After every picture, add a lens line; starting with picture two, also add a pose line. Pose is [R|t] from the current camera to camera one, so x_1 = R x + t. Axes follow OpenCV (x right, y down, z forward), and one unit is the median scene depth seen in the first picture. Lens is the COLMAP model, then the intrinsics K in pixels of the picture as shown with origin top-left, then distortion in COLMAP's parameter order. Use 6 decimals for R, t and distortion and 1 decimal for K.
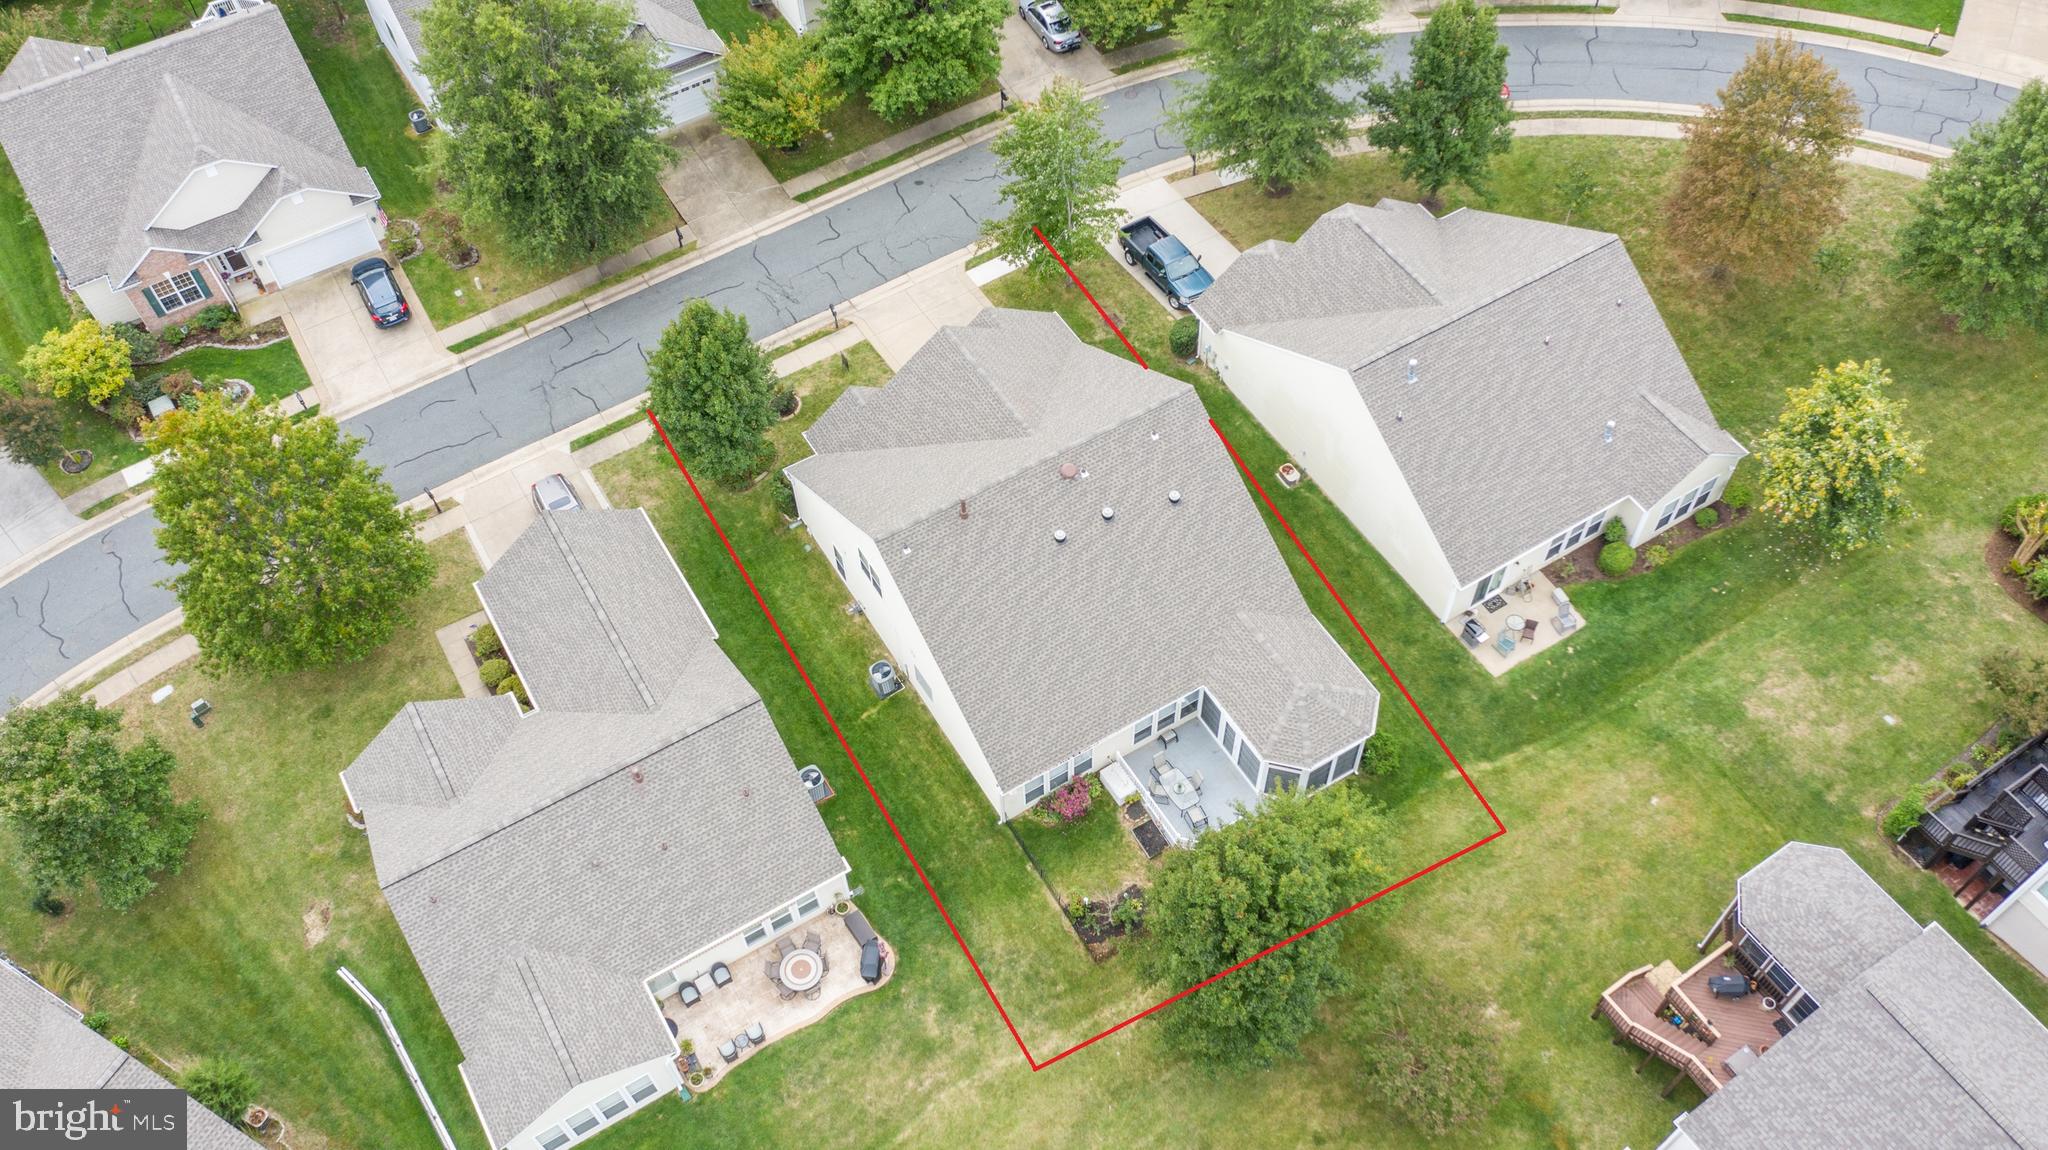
lens RADIAL K [[1621.7, 0, 1024.0], [0, 1621.7, 575.0], [0, 0, 1]] dist [-0.032389, 0.008059]
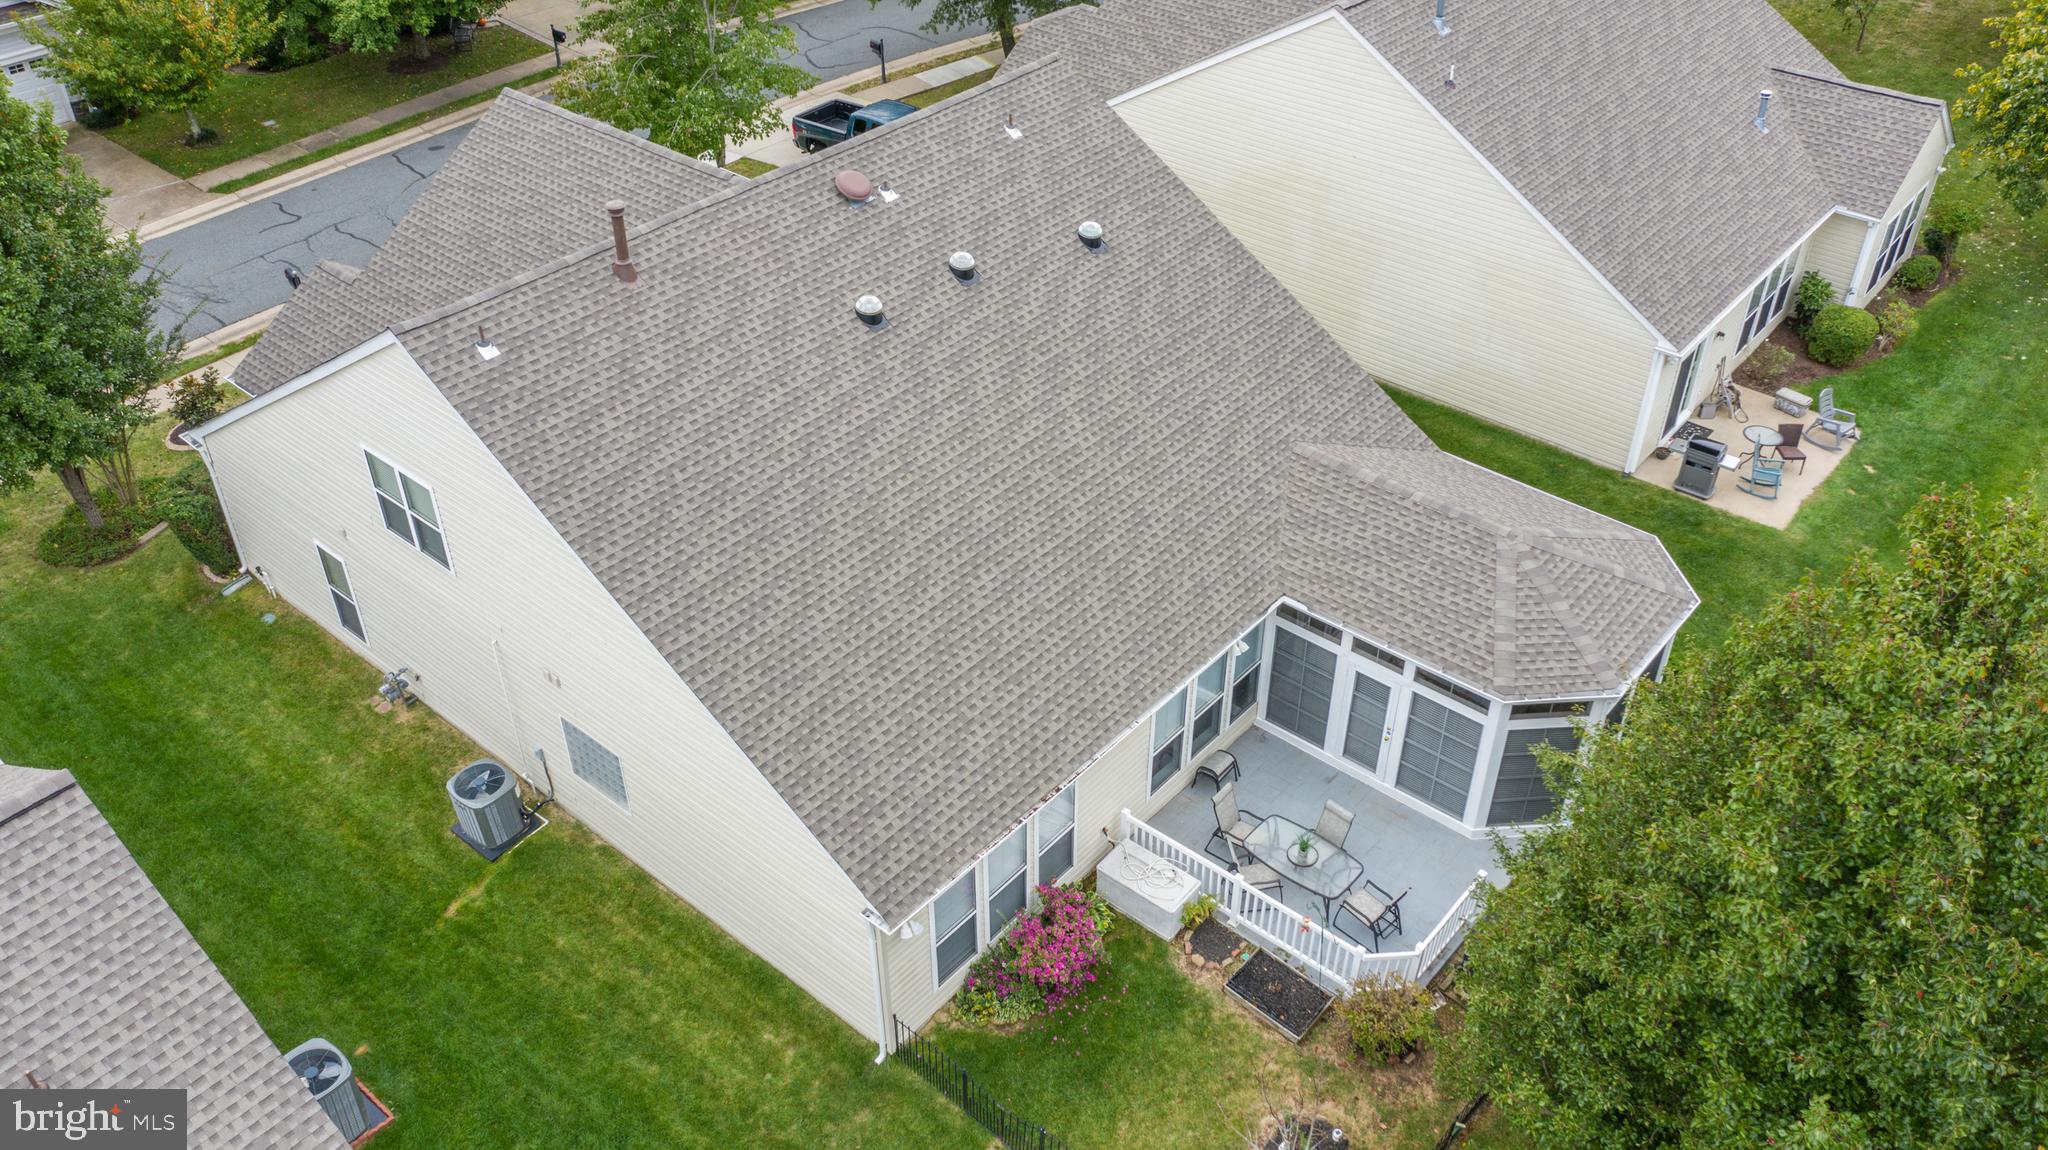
lens RADIAL K [[1621.7, 0, 1024.0], [0, 1621.7, 575.0], [0, 0, 1]] dist [-0.032389, 0.008059]
pose [[0.947786, -0.175161, 0.266495, -0.058505], [0.249183, 0.928269, -0.276089, 0.152892], [-0.199019, 0.328080, 0.923447, 0.598029]]
